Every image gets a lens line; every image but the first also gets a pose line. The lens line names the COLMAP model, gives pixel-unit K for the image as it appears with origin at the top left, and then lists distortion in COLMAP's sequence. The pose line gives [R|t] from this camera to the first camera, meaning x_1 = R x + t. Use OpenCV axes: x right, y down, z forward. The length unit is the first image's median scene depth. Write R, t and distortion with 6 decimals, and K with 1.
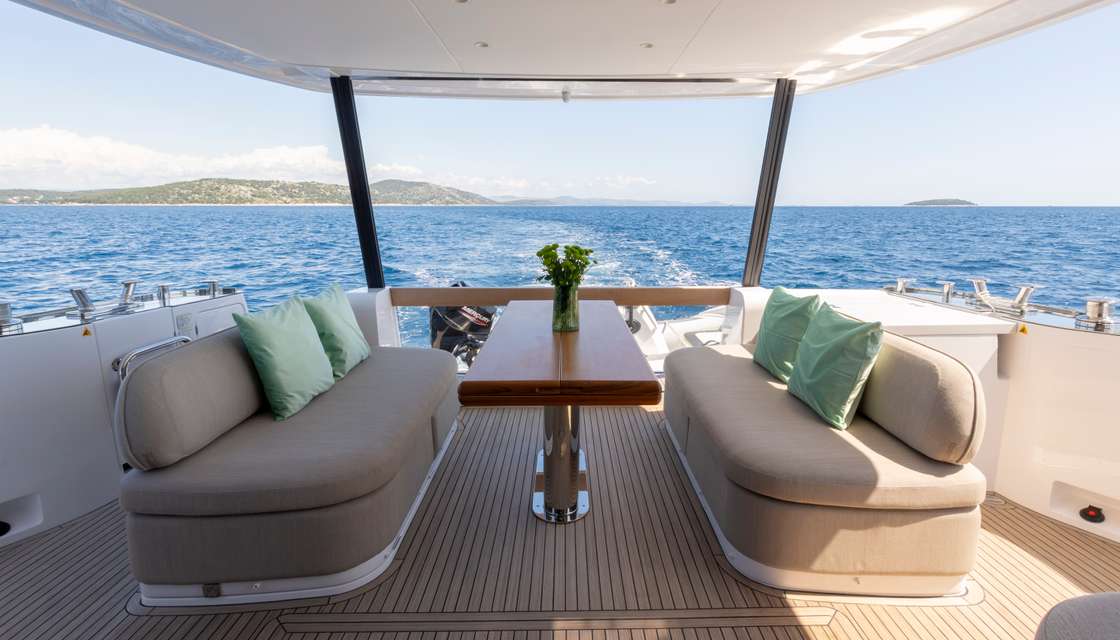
lens RADIAL K [[533.2, 0, 560.0], [0, 533.2, 320.0], [0, 0, 1]] dist [-0.002809, 0.000204]
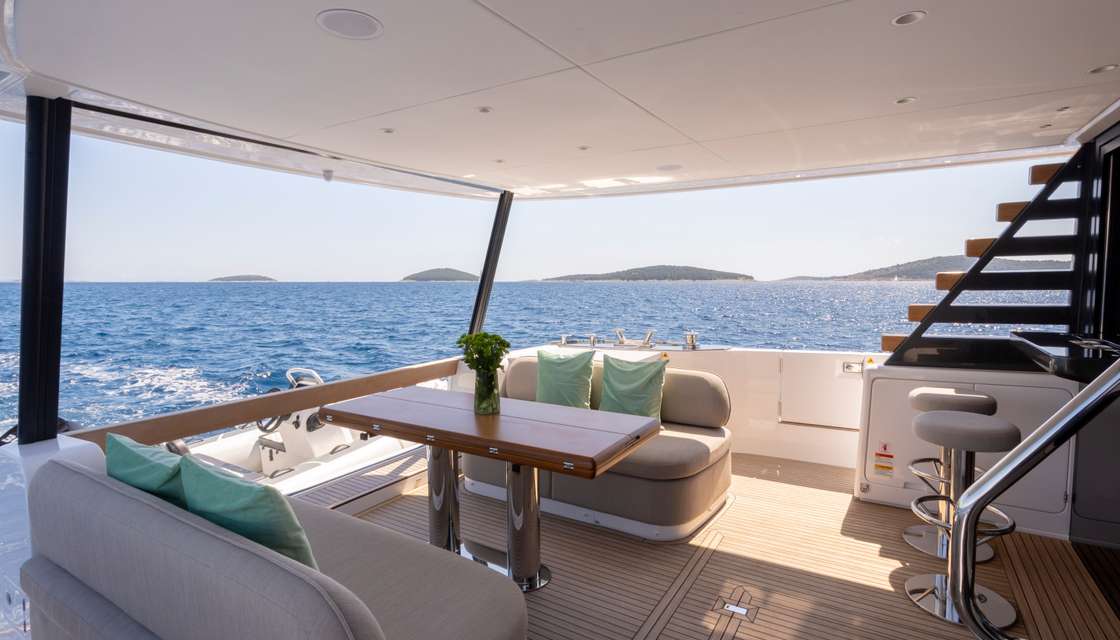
lens RADIAL K [[568.5, 0, 560.0], [0, 568.5, 320.0], [0, 0, 1]] dist [-0.002431, -0.000398]
pose [[0.538728, -0.072005, 0.839397, -0.676441], [0.182821, 0.982591, -0.033047, -0.074550], [-0.822404, 0.171263, 0.542513, 0.198332]]
